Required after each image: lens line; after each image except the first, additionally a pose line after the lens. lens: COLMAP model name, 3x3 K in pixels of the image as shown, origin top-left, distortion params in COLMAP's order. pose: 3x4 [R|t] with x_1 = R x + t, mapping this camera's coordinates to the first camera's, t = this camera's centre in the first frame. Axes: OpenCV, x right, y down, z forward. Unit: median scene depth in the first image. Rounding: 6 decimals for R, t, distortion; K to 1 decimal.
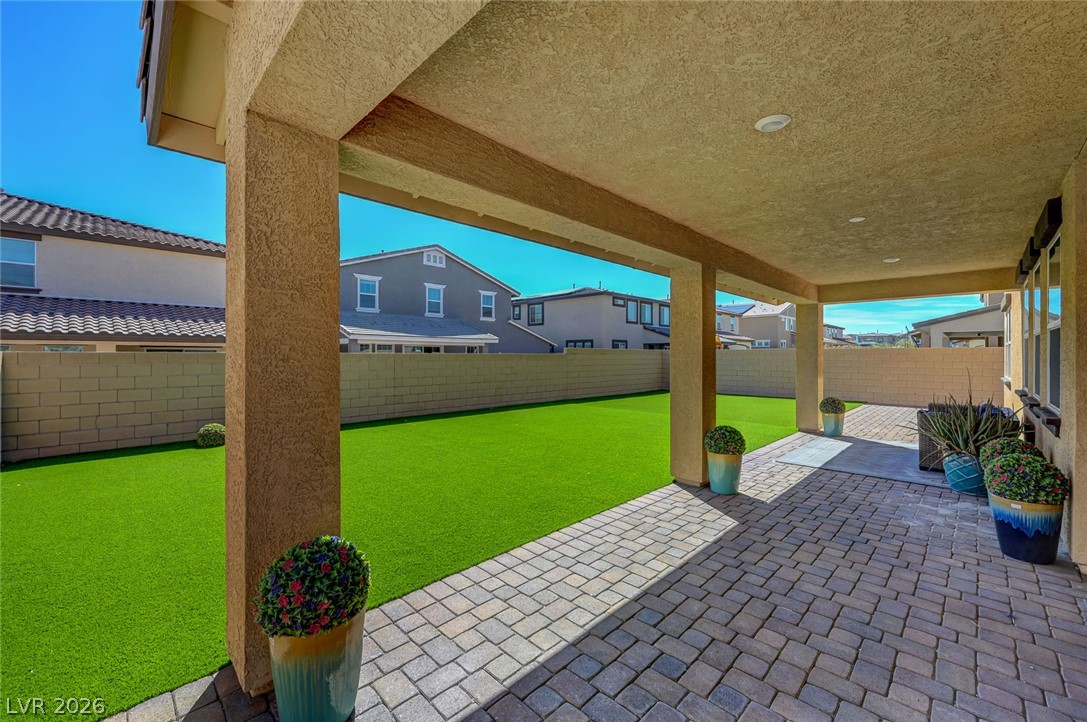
lens RADIAL K [[435.8, 0, 547.2], [0, 435.8, 357.6], [0, 0, 1]] dist [-0.001897, 0.000395]
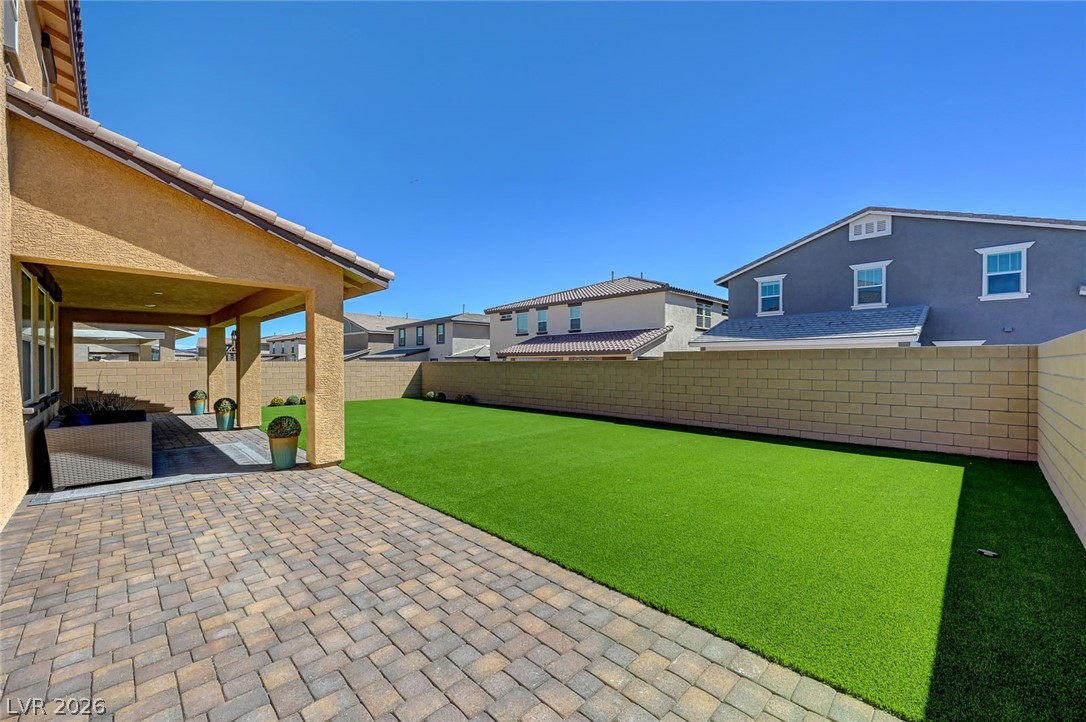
lens RADIAL K [[435.4, 0, 543.8], [0, 435.4, 364.0], [0, 0, 1]] dist [-0.001897, 0.000395]
pose [[-0.012591, -0.000132, -0.999921, 0.517893], [-0.006281, 0.999980, -0.000053, -0.000288], [0.999901, 0.006280, -0.012591, 0.537997]]
